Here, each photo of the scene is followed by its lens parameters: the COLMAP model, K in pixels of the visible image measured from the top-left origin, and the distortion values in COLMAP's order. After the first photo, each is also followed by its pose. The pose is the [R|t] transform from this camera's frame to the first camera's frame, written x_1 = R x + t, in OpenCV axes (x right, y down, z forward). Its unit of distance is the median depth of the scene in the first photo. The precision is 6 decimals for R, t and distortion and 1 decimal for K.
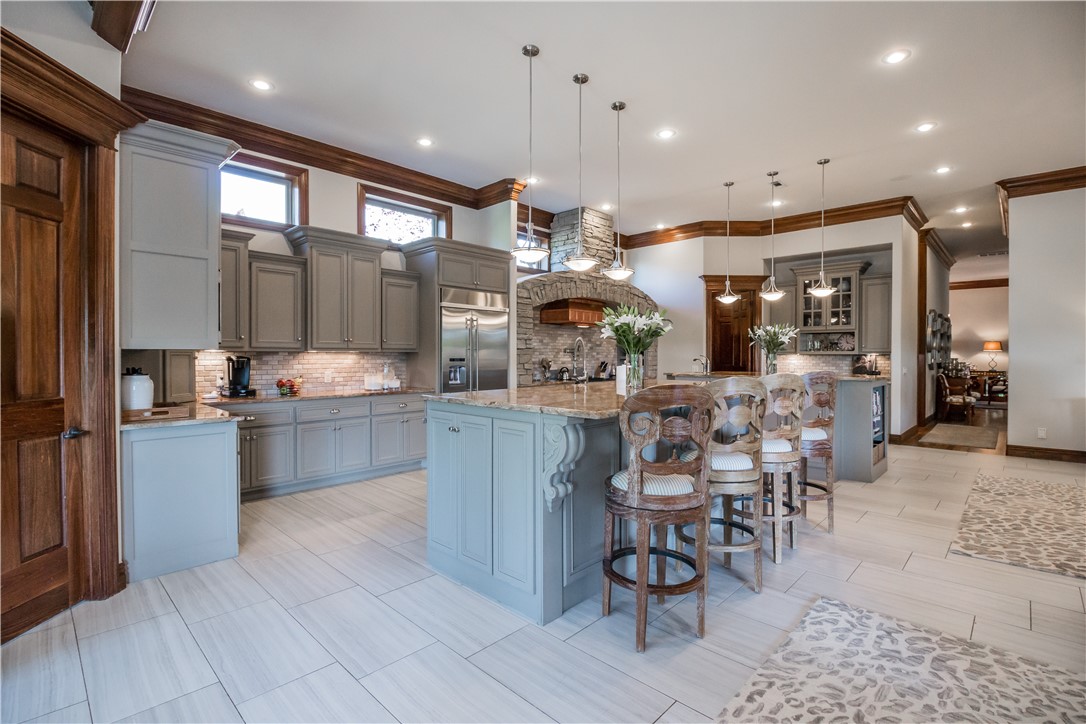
lens RADIAL K [[484.5, 0, 569.5], [0, 484.5, 358.1], [0, 0, 1]] dist [-0.018839, -0.000579]
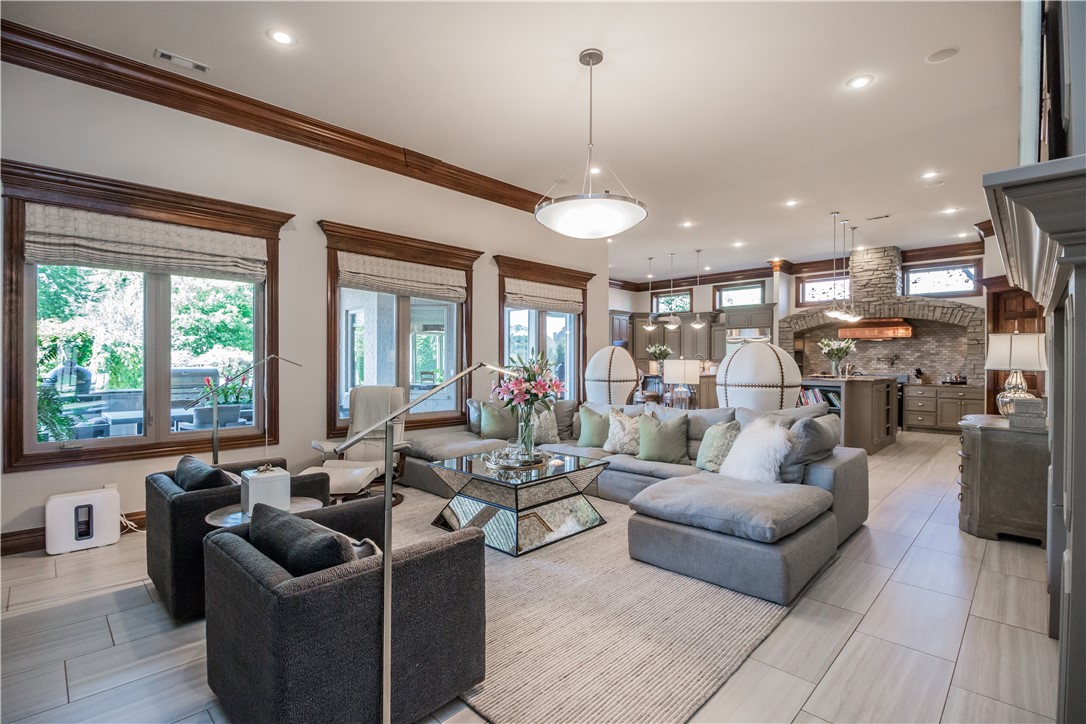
lens RADIAL K [[505.1, 0, 536.0], [0, 505.1, 359.3], [0, 0, 1]] dist [-0.001611, -0.010140]
pose [[-0.013790, -0.009950, -0.999855, 2.919379], [-0.015262, 0.999836, -0.009739, 0.023578], [0.999788, 0.015125, -0.013940, 0.310454]]
